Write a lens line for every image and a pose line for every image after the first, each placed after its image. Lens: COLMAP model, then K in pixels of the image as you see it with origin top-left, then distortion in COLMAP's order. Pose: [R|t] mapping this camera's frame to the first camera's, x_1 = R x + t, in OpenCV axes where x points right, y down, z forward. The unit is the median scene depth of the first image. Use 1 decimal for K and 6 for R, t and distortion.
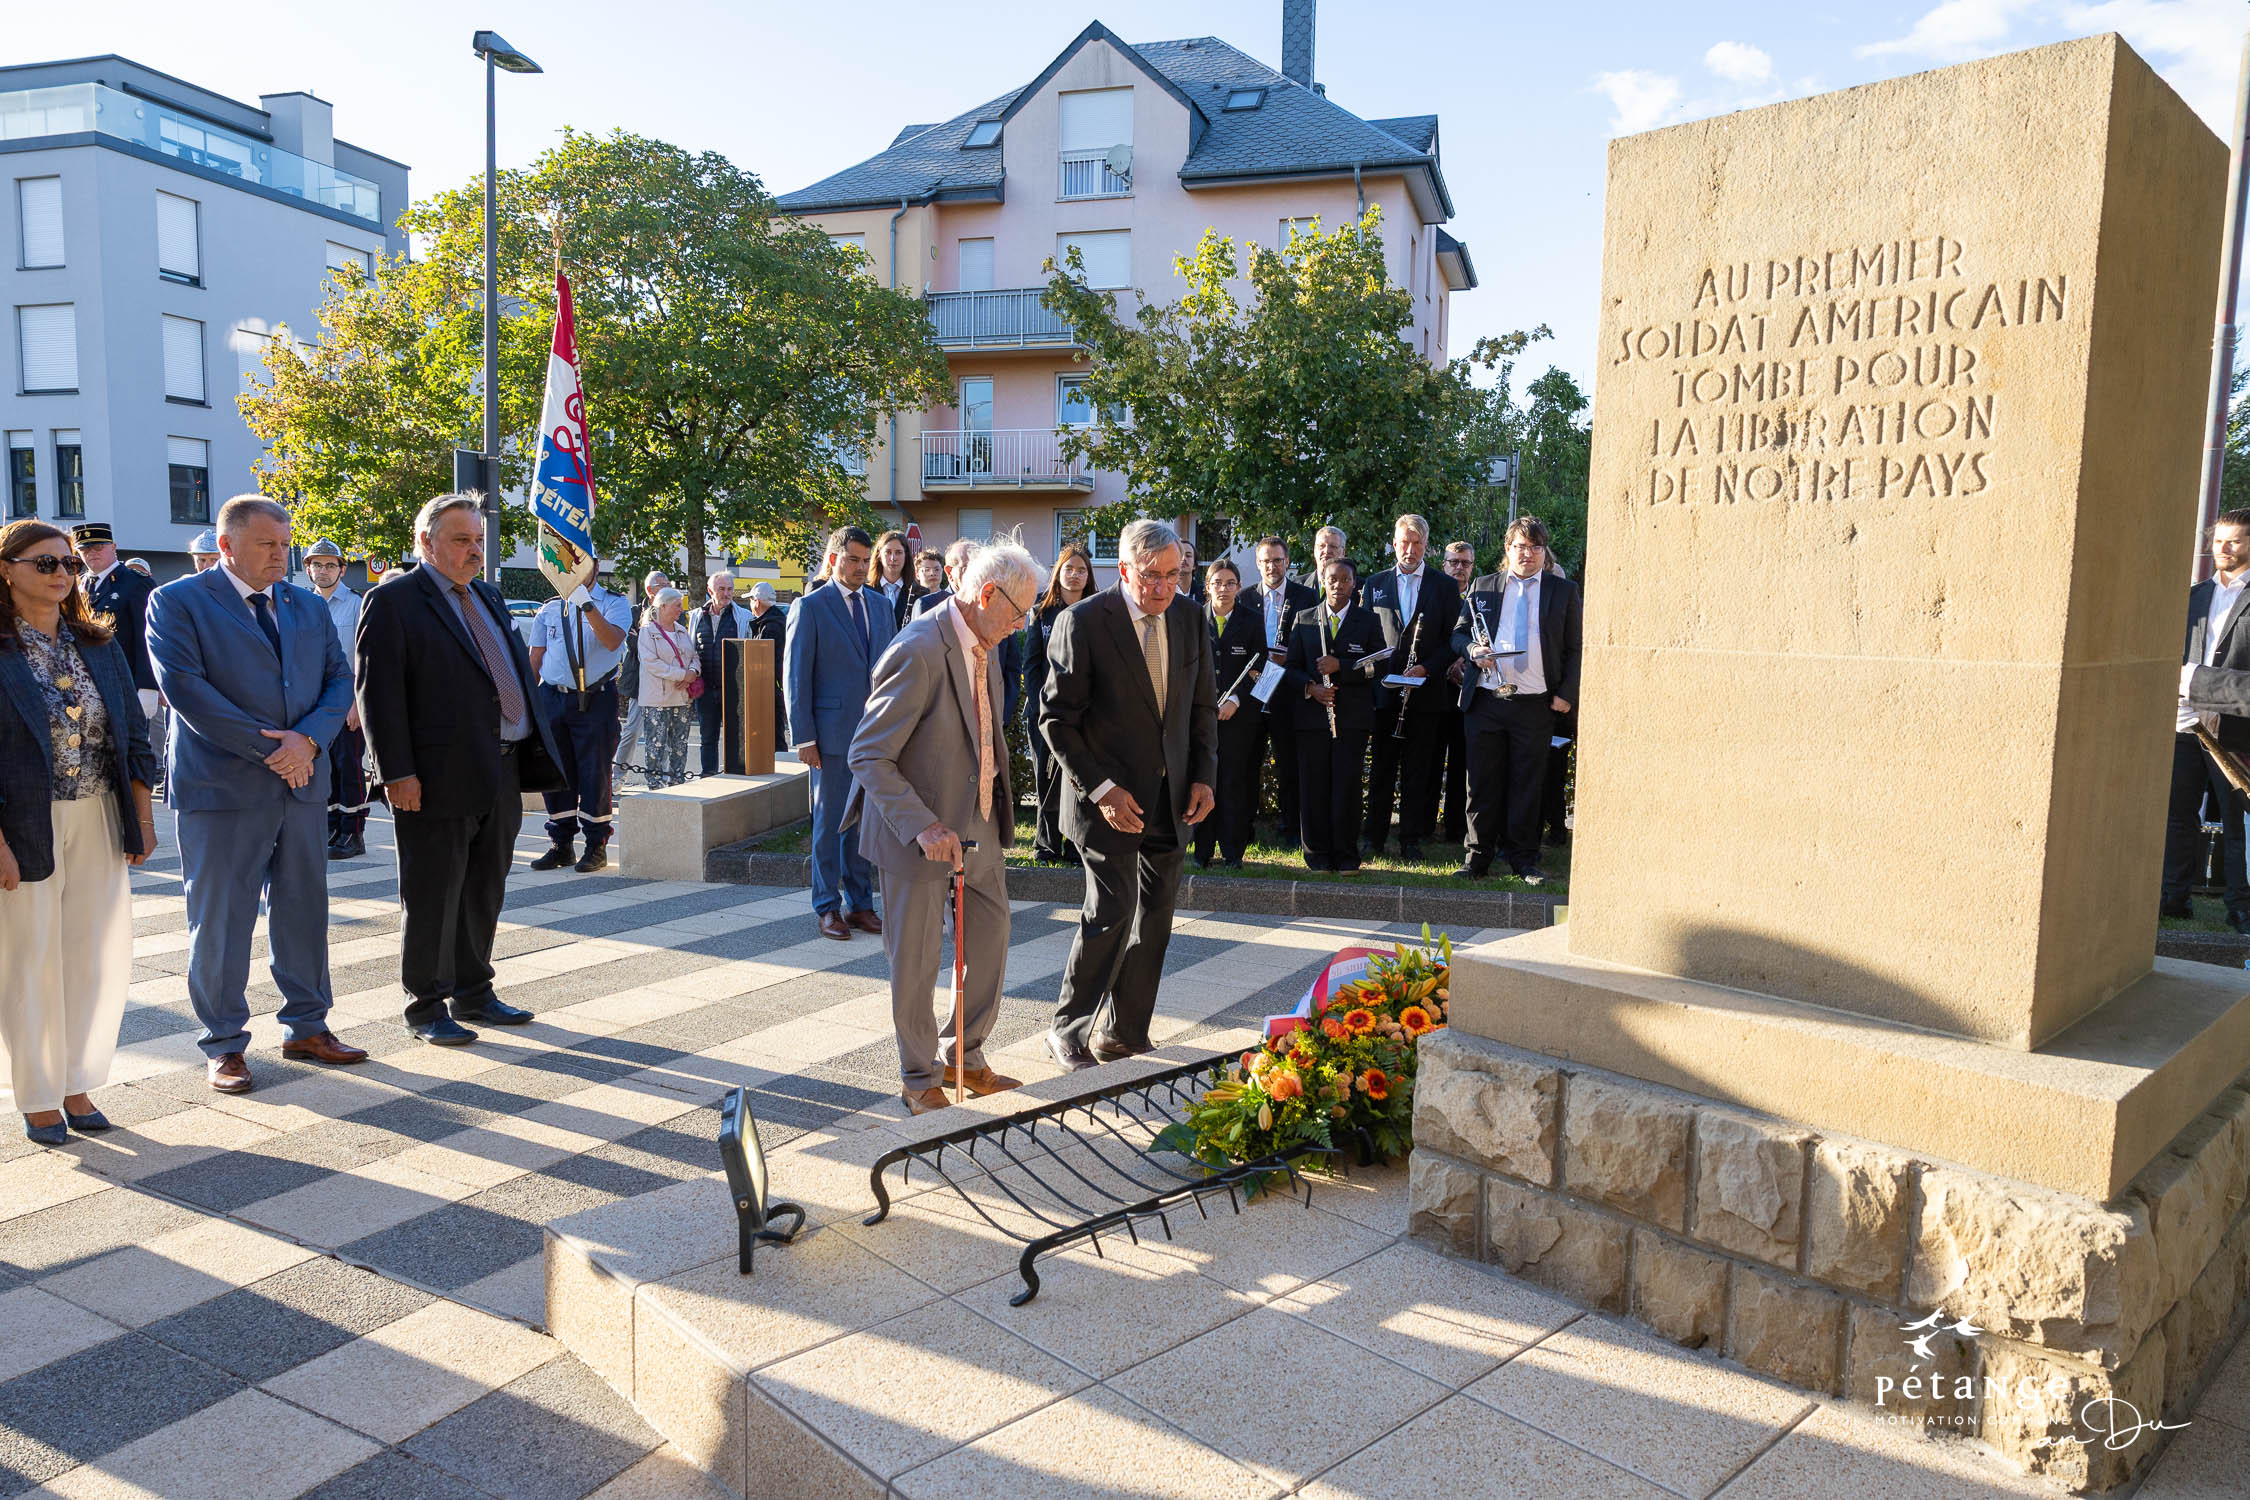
lens RADIAL K [[1521.3, 0, 1125.0], [0, 1521.3, 750.0], [0, 0, 1]] dist [0.010360, -0.004478]
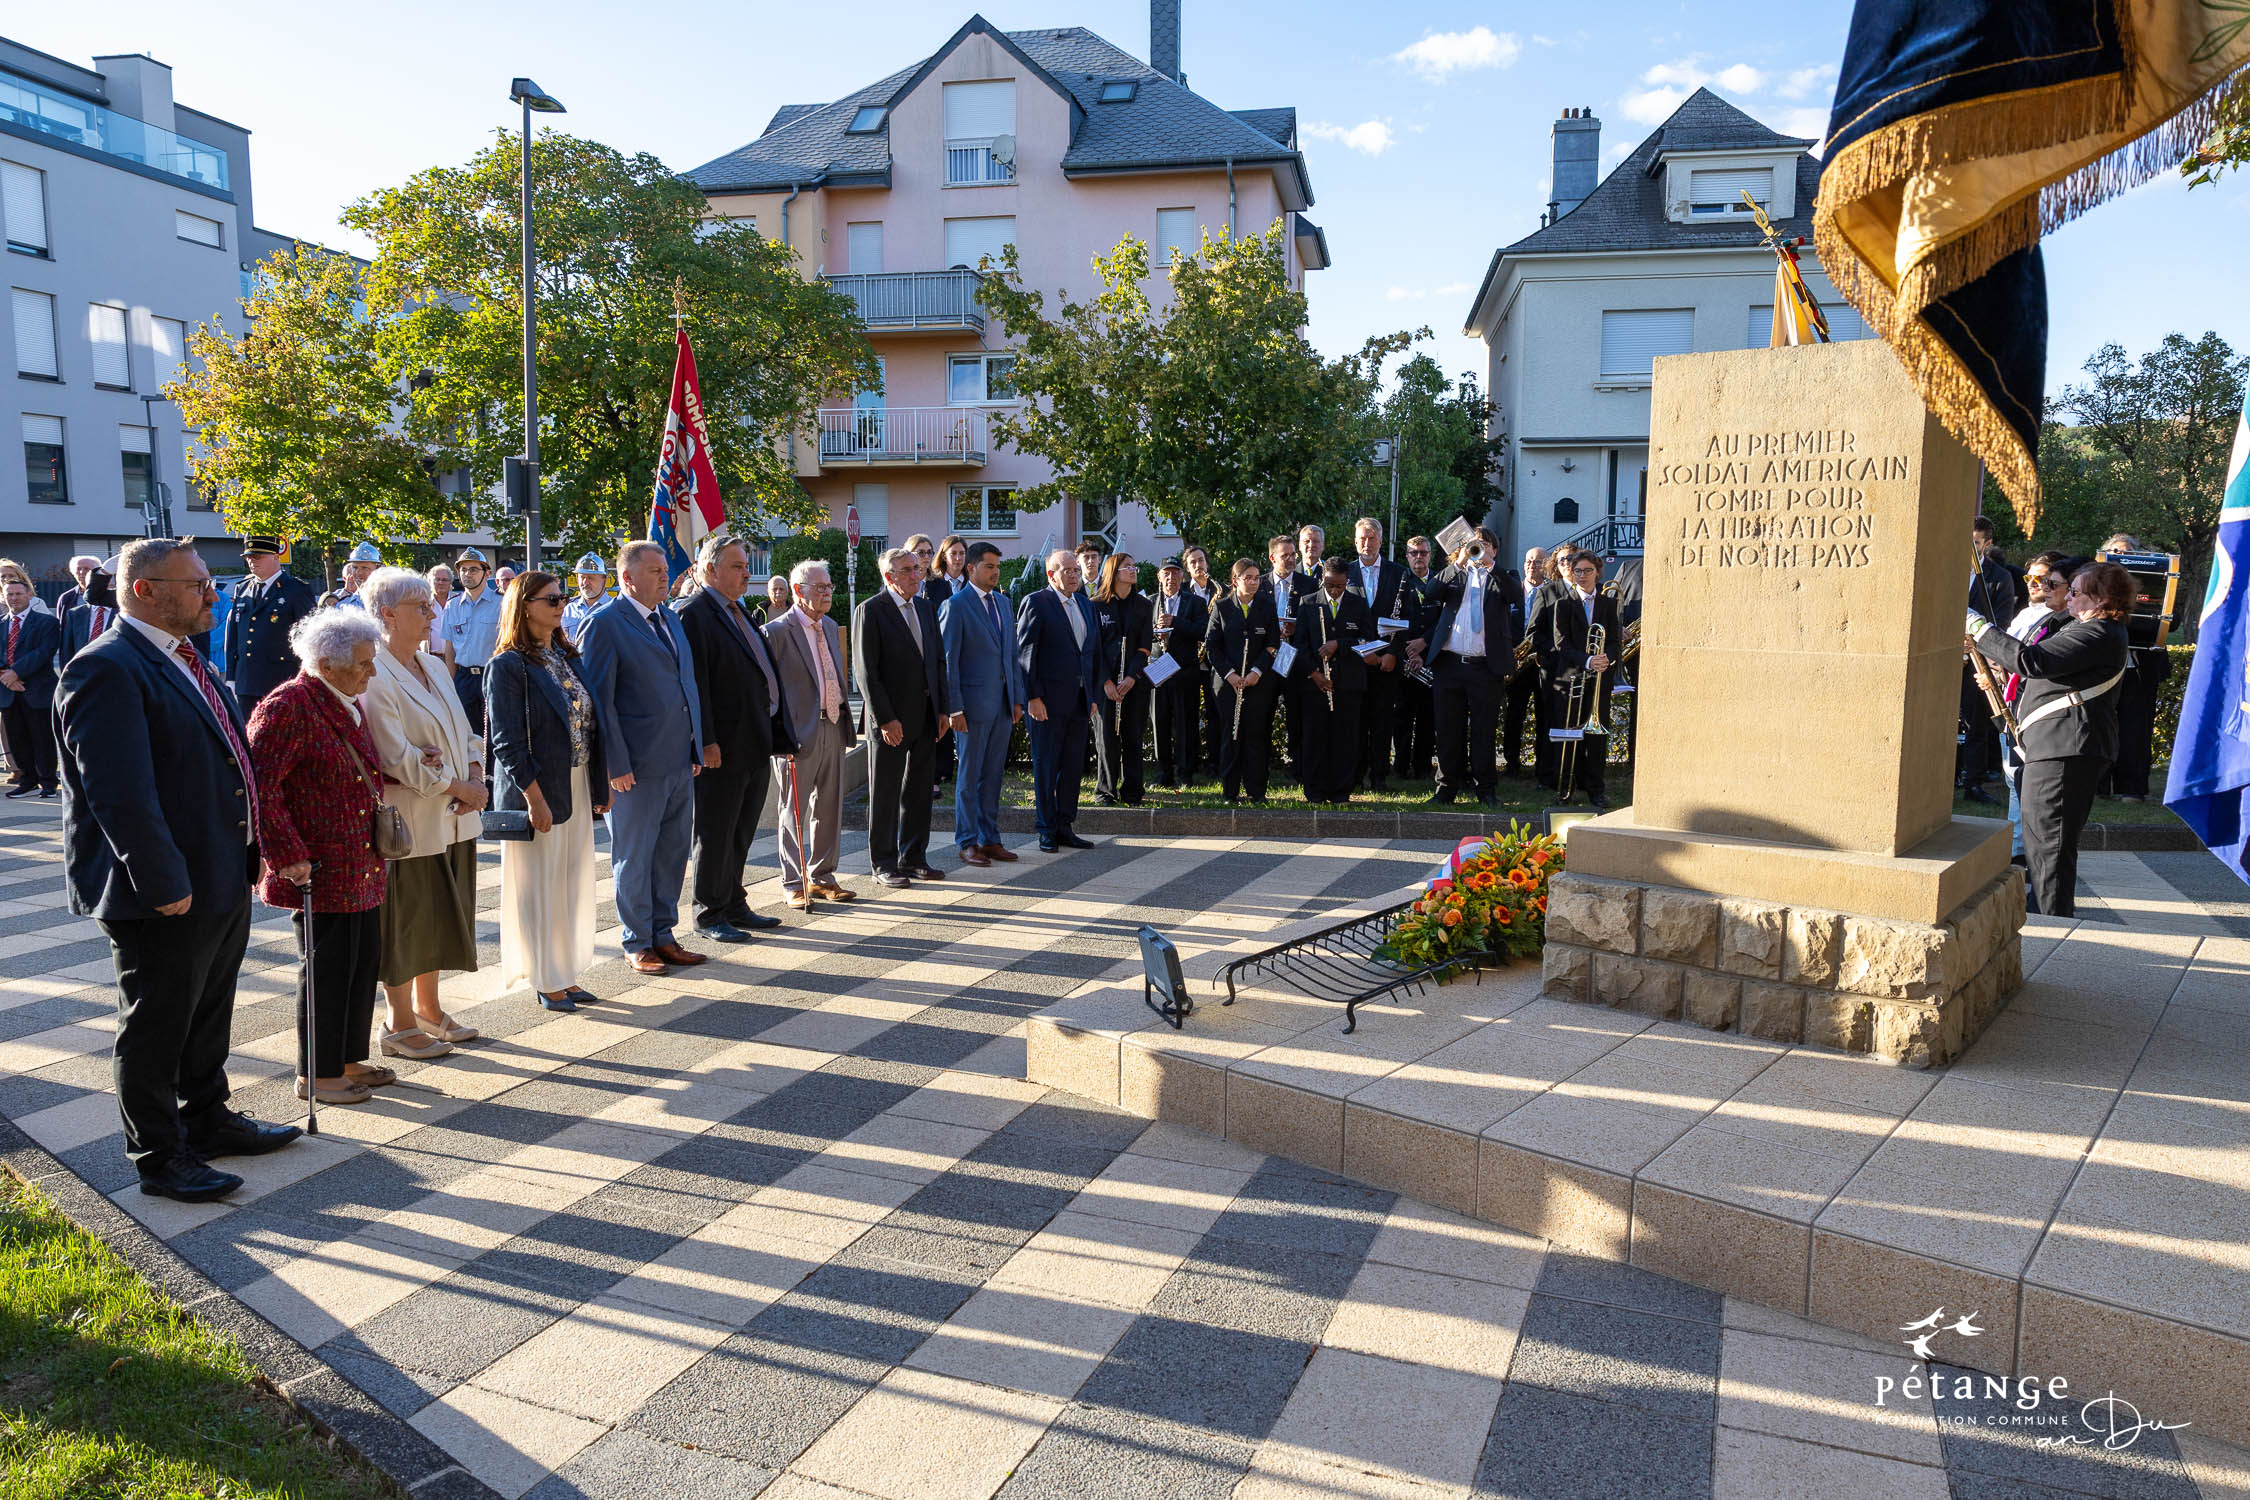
lens RADIAL K [[1531.9, 0, 1128.6], [0, 1531.9, 740.3], [0, 0, 1]] dist [0.014435, 0.001711]
pose [[0.993132, -0.029044, 0.113333, -0.227732], [0.026638, 0.999388, 0.022687, -0.007611], [-0.113922, -0.019512, 0.993298, -0.318054]]
